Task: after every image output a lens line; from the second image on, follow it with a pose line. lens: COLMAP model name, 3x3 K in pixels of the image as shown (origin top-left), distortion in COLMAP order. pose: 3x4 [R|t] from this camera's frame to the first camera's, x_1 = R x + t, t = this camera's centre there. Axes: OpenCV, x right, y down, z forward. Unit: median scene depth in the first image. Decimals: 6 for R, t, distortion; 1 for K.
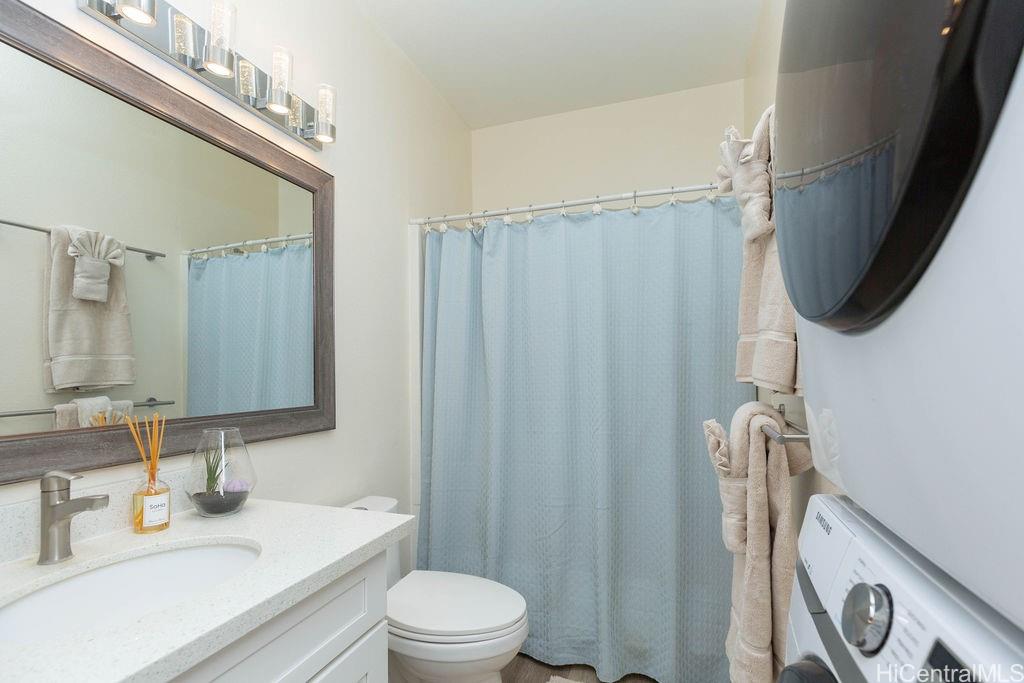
lens RADIAL K [[477.6, 0, 511.8], [0, 477.6, 377.5], [0, 0, 1]] dist [0.002718, 0.001029]
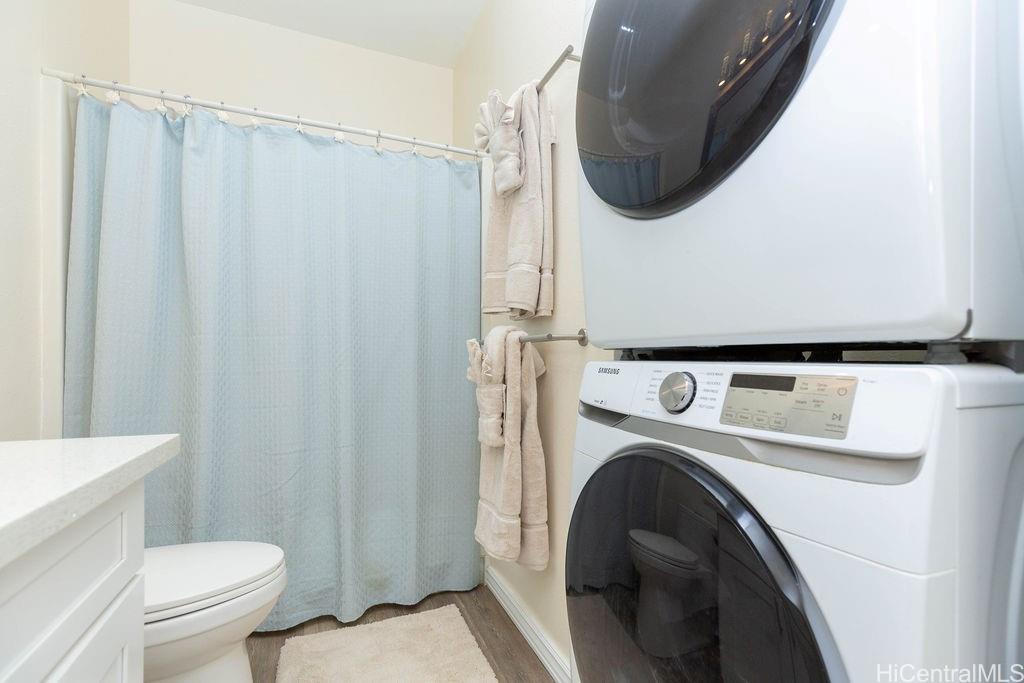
lens RADIAL K [[477.6, 0, 511.8], [0, 477.6, 377.5], [0, 0, 1]] dist [0.002718, 0.001029]
pose [[0.743796, -0.000428, 0.668407, -0.211122], [-0.004804, 0.999971, 0.005985, 0.127093], [-0.668389, -0.007662, 0.743772, 0.049620]]
